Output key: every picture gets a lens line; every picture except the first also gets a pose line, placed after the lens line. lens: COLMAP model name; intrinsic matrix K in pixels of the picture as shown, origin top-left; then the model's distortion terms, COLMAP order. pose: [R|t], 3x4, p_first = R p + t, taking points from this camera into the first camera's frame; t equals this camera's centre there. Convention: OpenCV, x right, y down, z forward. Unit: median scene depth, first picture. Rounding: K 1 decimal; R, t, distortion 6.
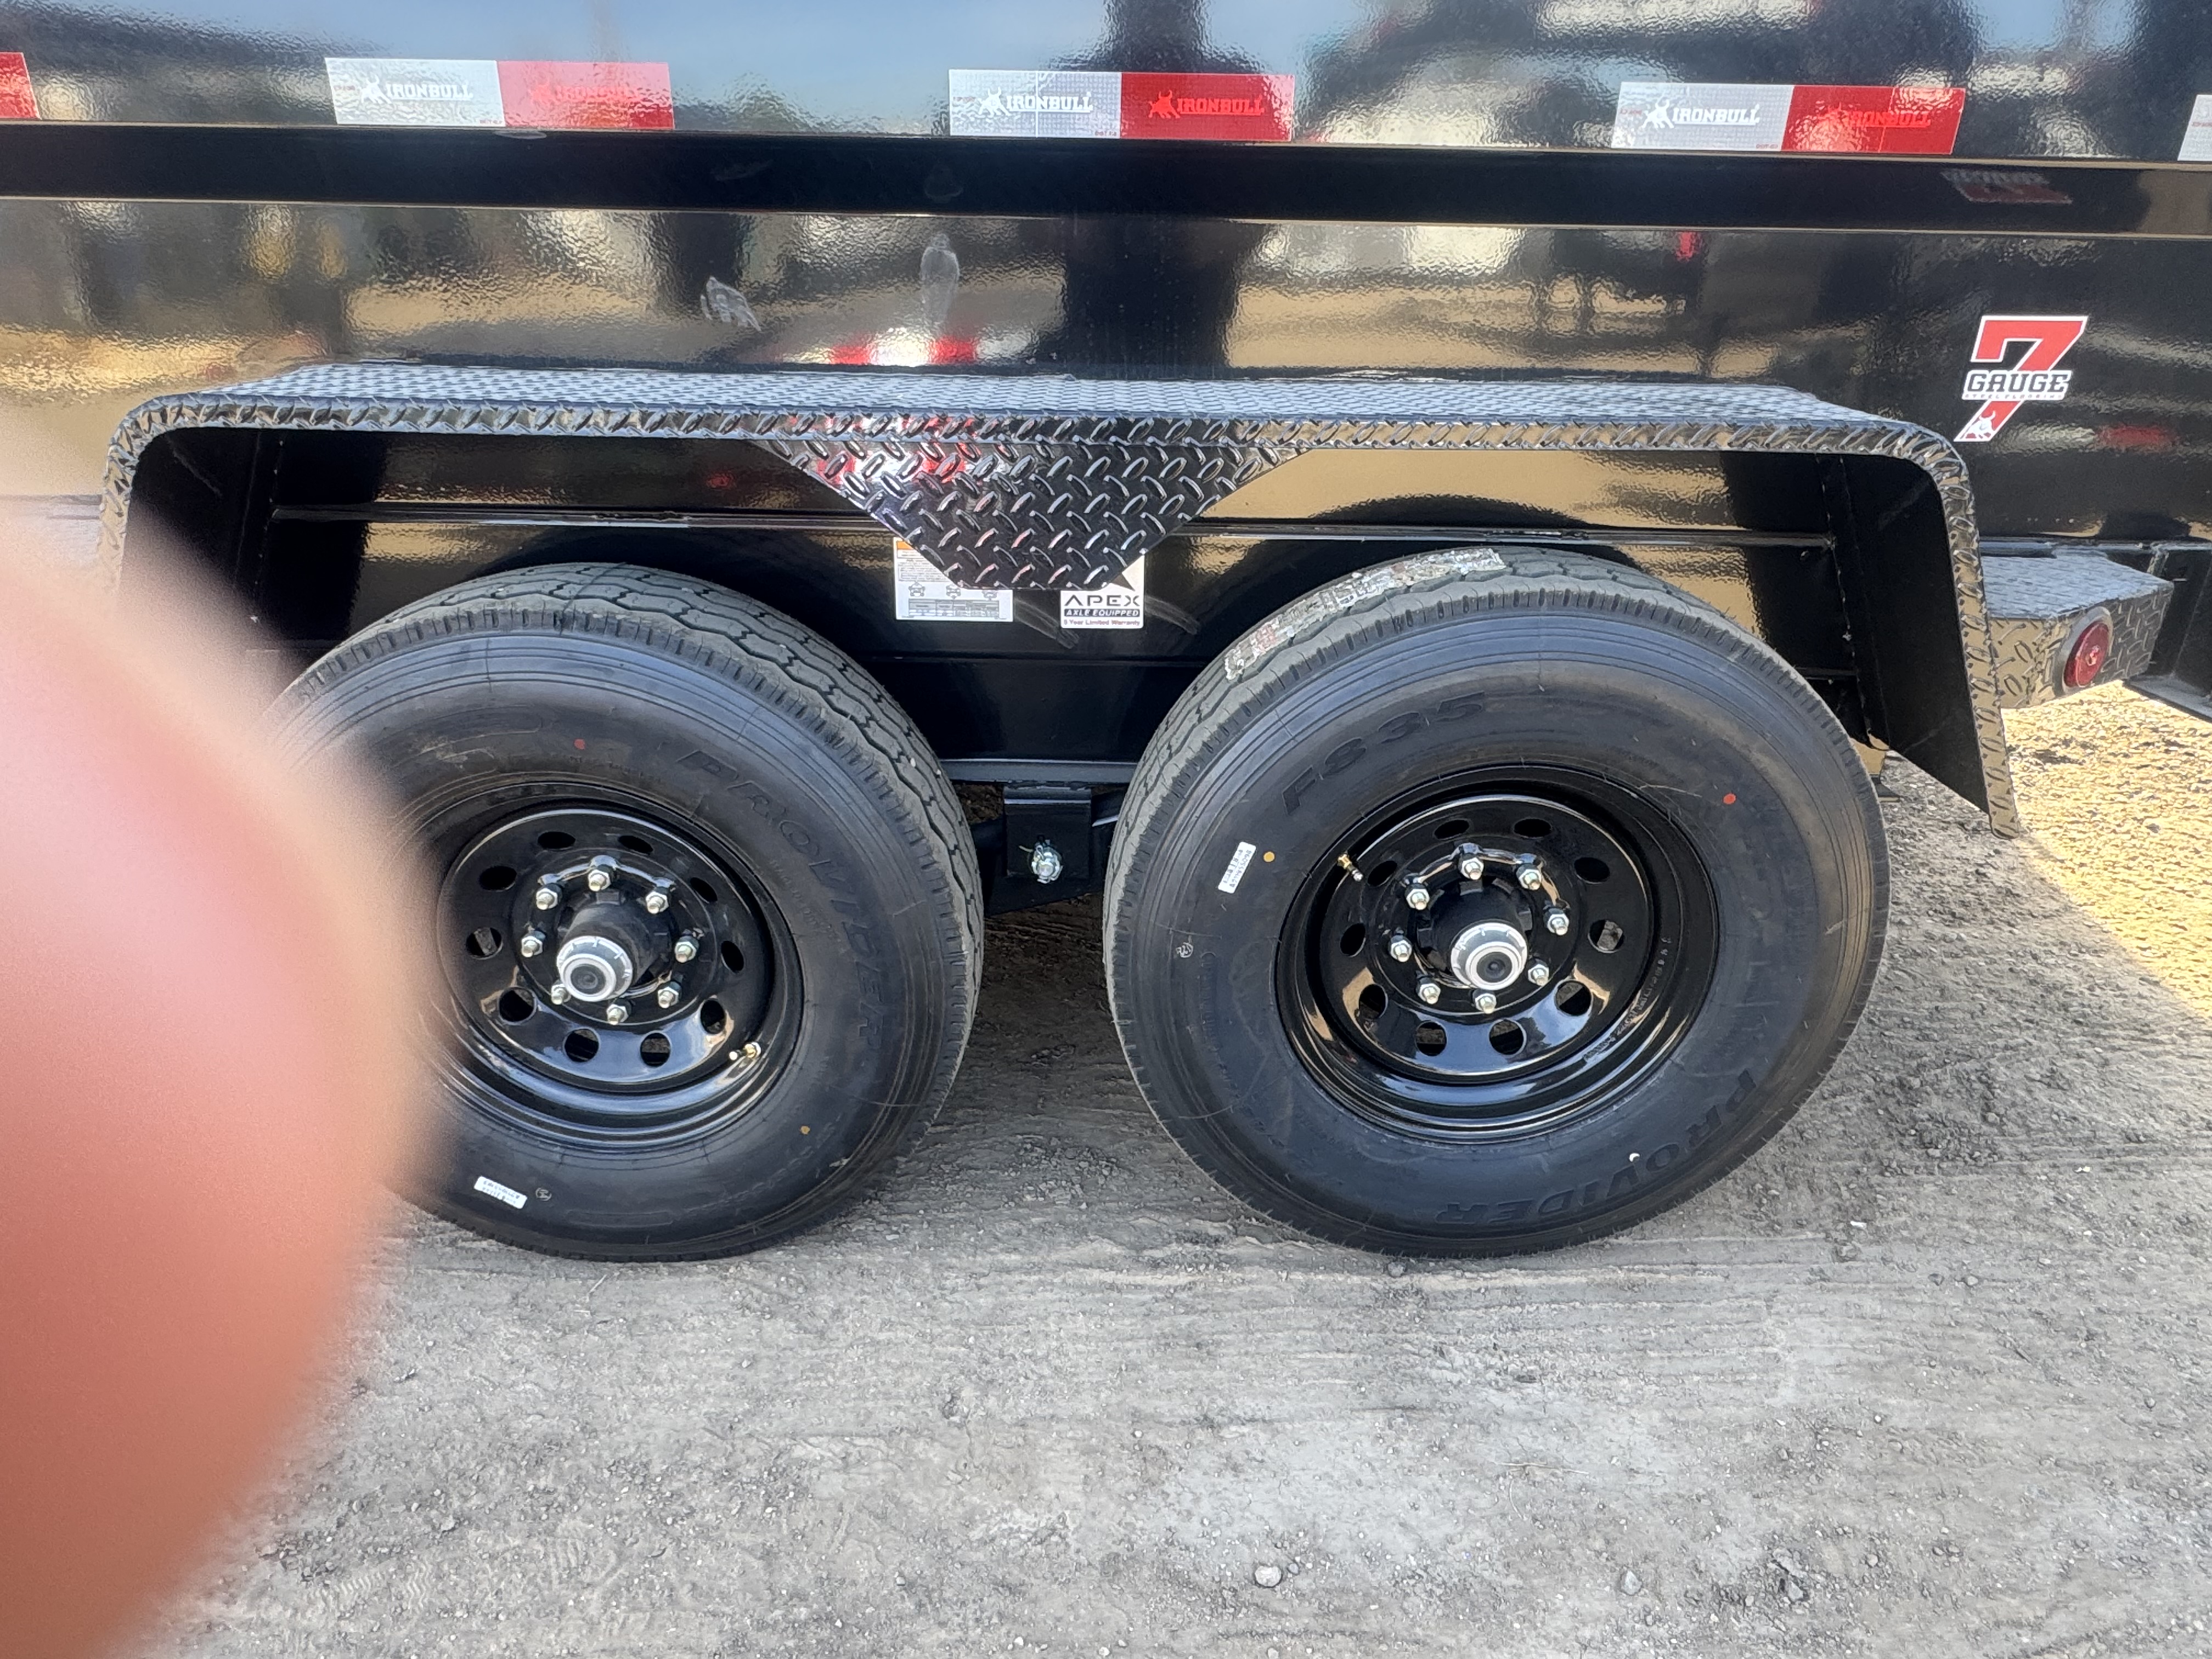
lens RADIAL K [[1337.8, 0, 1078.4], [0, 1337.8, 834.3], [0, 0, 1]] dist [-0.002384, -0.000622]
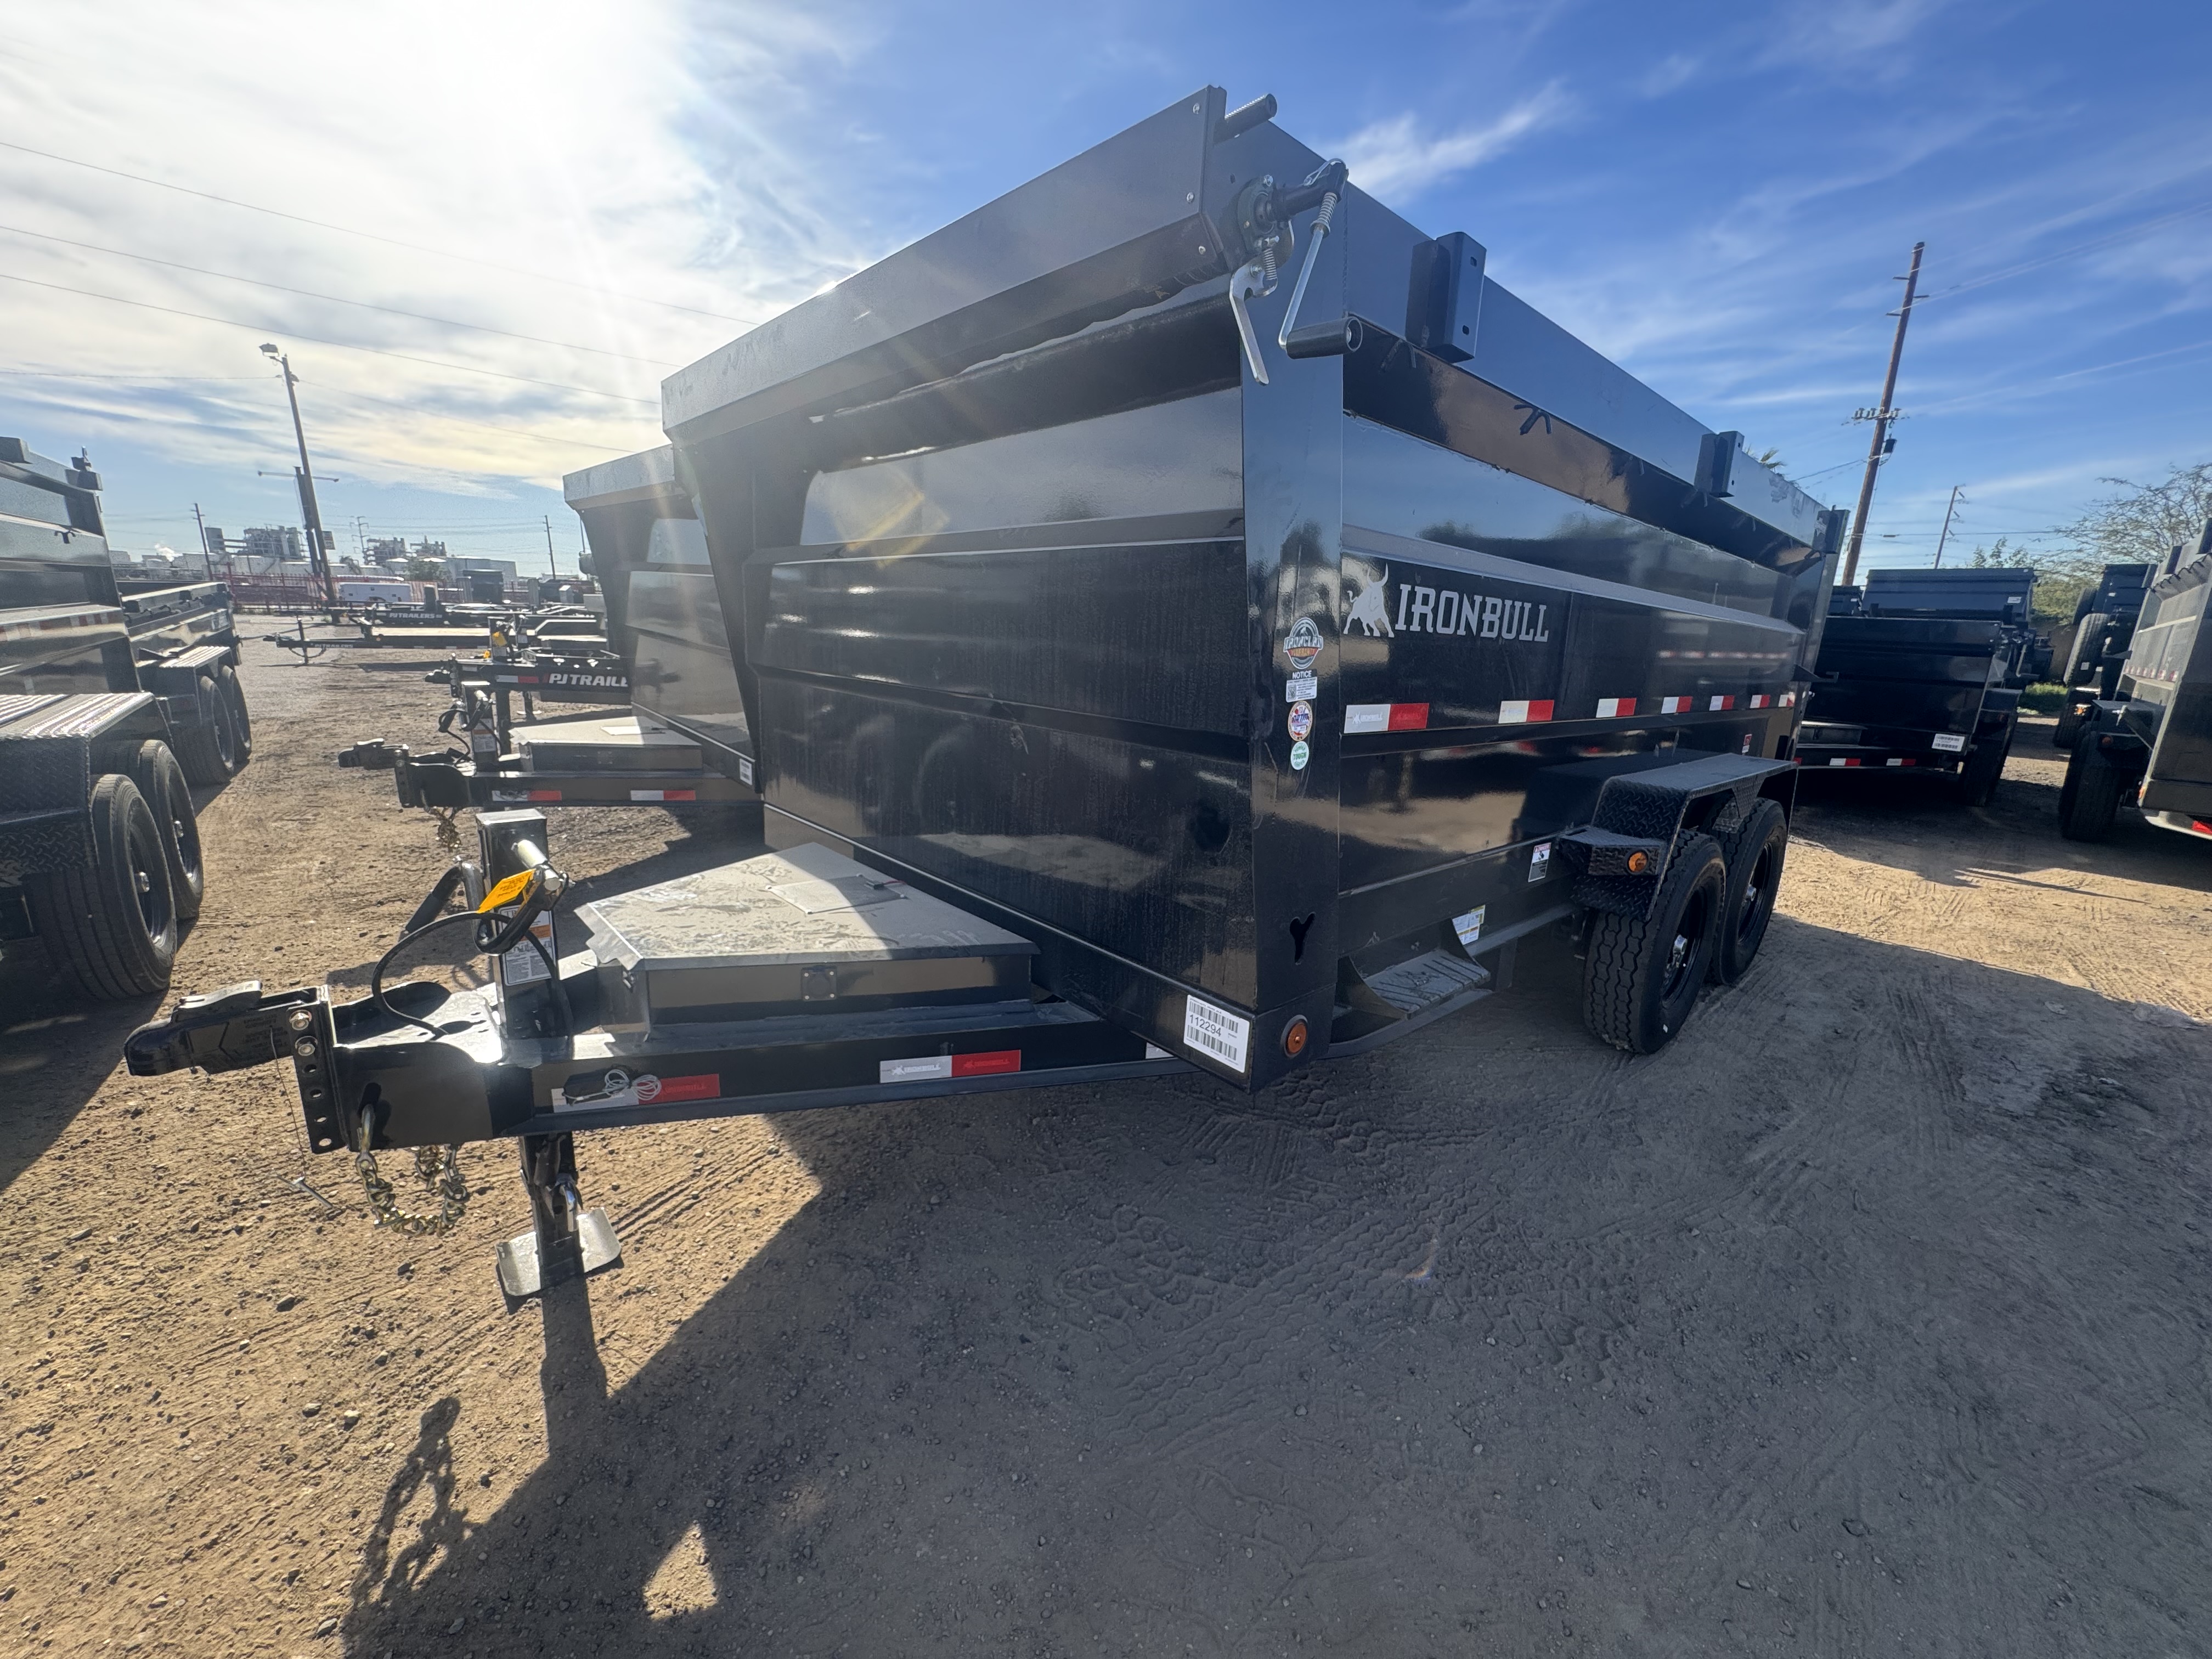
lens RADIAL K [[881.0, 0, 1106.0], [0, 881.0, 829.5], [0, 0, 1]] dist [-0.003354, 0.000049]
pose [[0.730904, -0.126947, 0.670570, -2.904553], [0.240775, 0.967335, -0.079311, -0.355130], [-0.638598, 0.219425, 0.737594, 0.240719]]
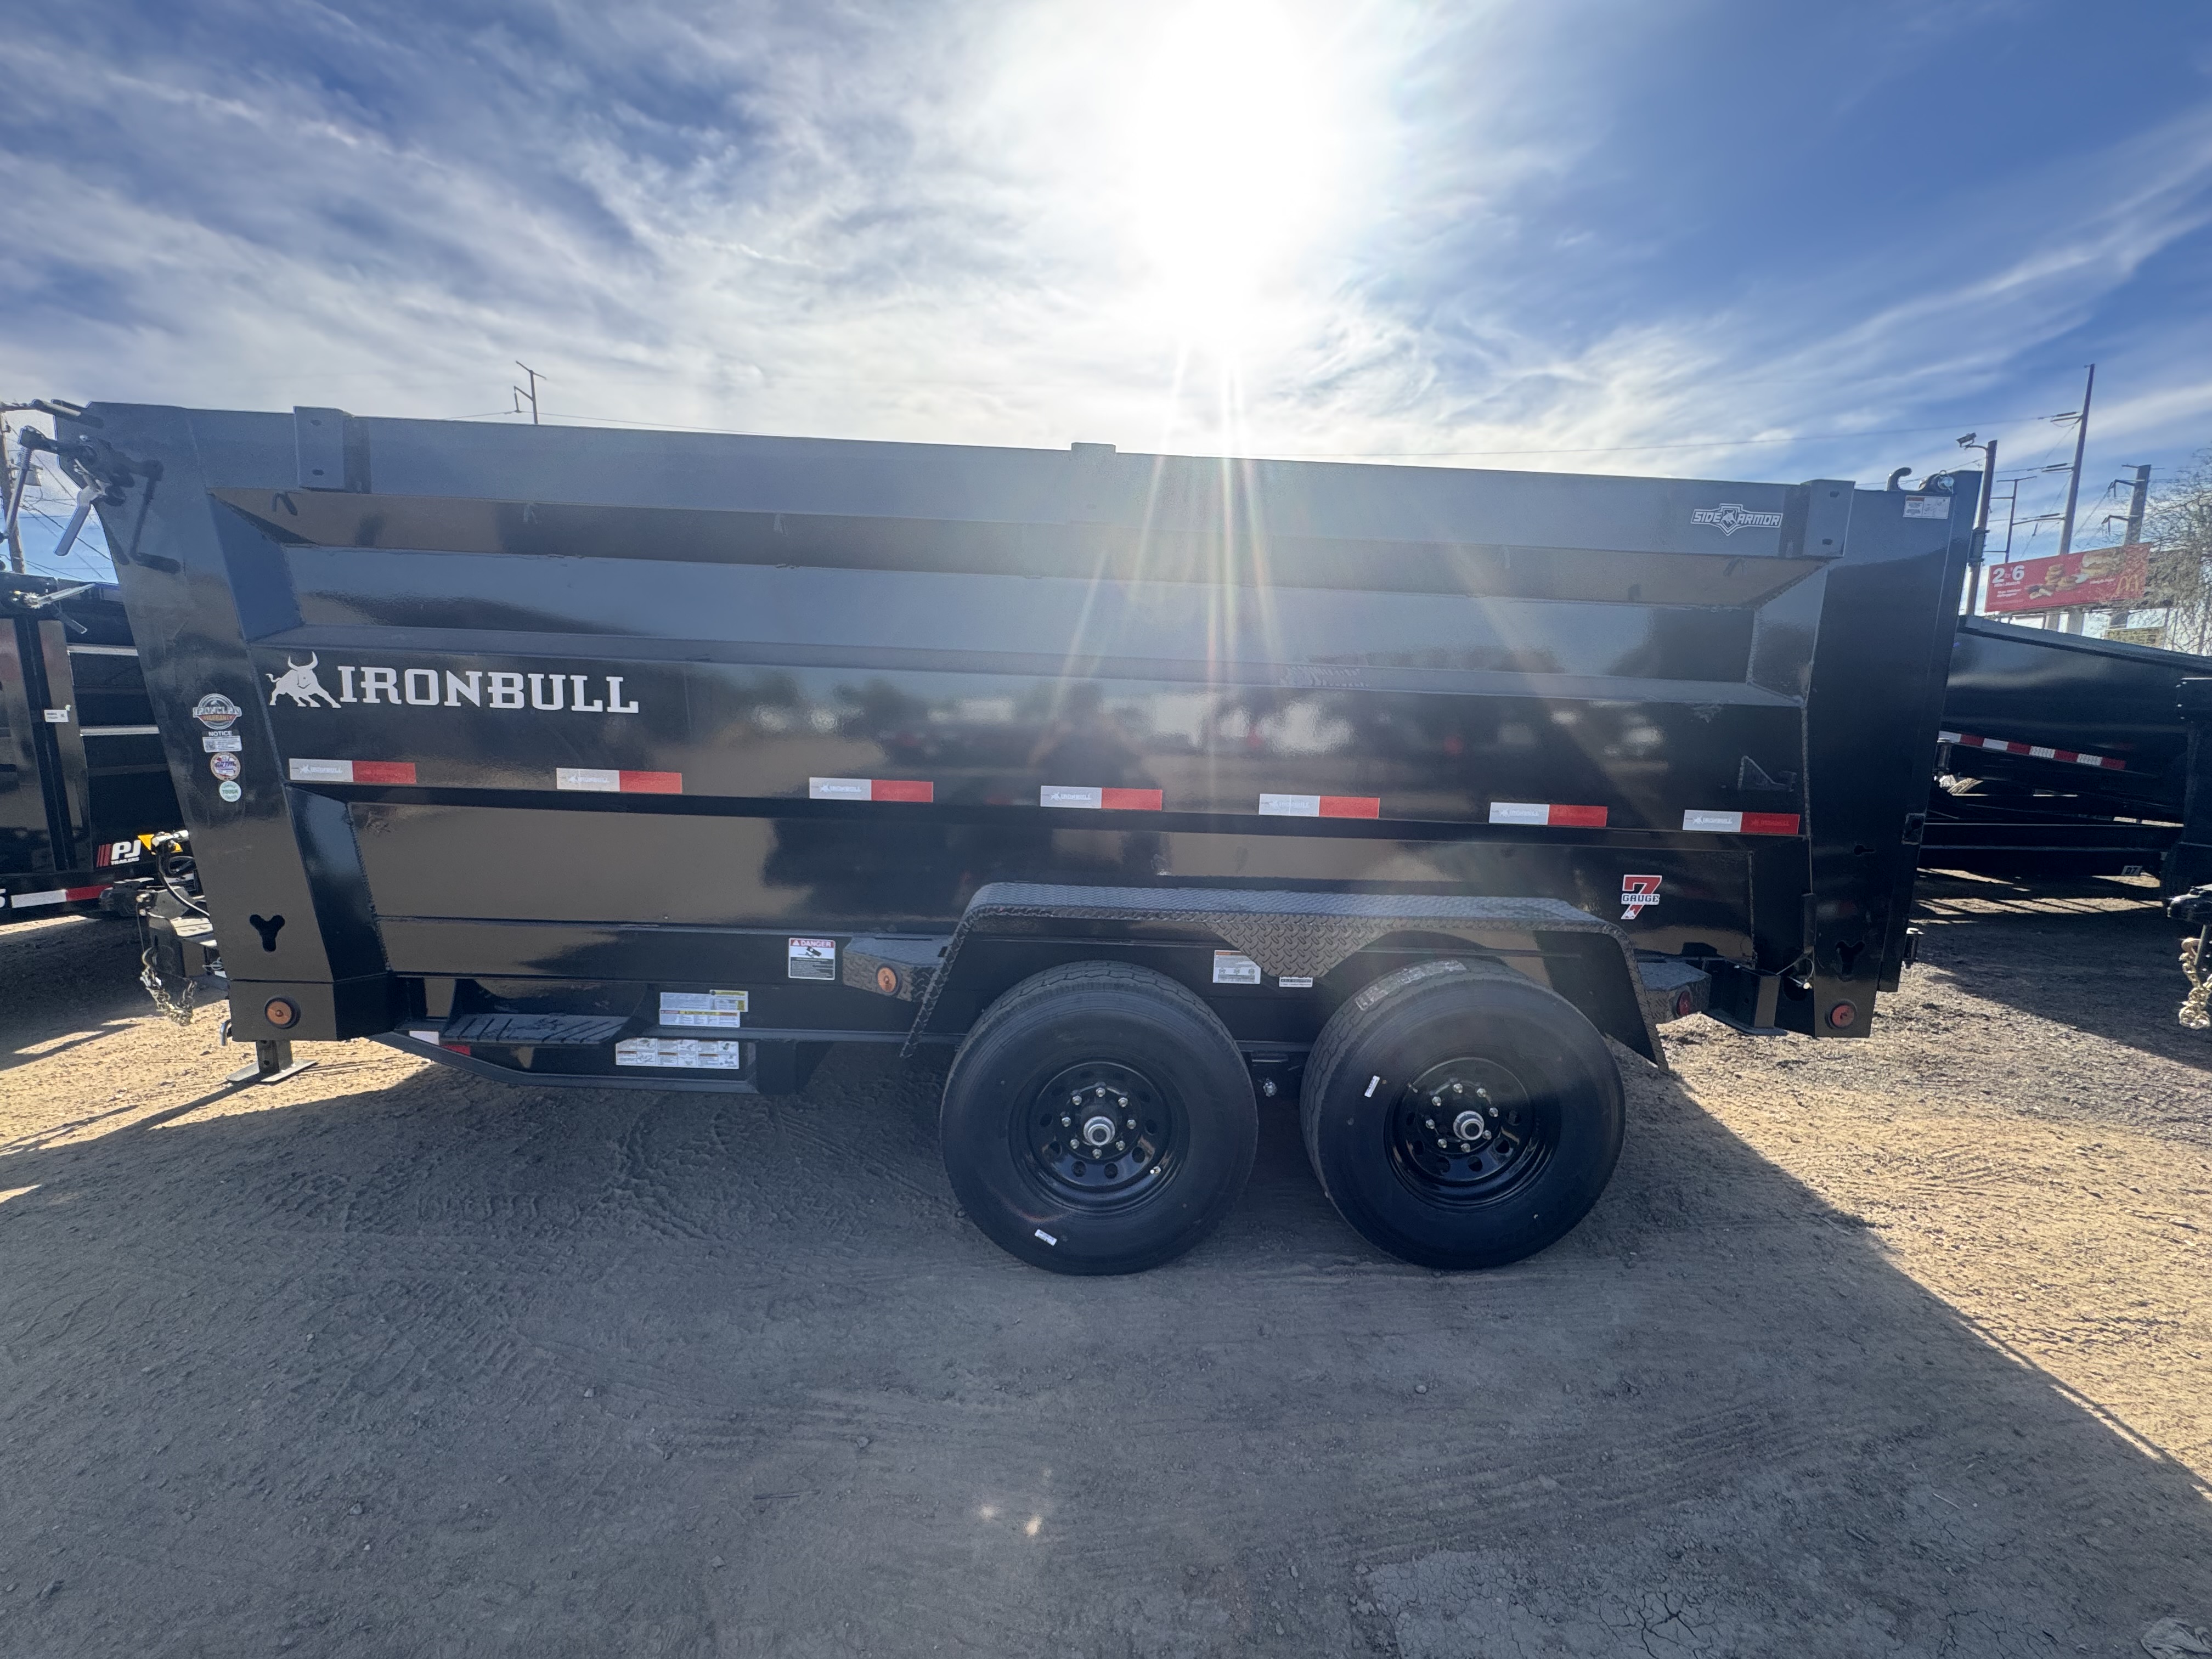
lens RADIAL K [[888.5, 0, 1098.1], [0, 888.5, 831.8], [0, 0, 1]] dist [-0.003668, -0.000269]
pose [[0.998952, 0.015974, 0.042892, -0.452088], [-0.003416, 0.960526, -0.278170, 0.029771], [-0.045642, 0.277732, 0.959574, -0.679906]]
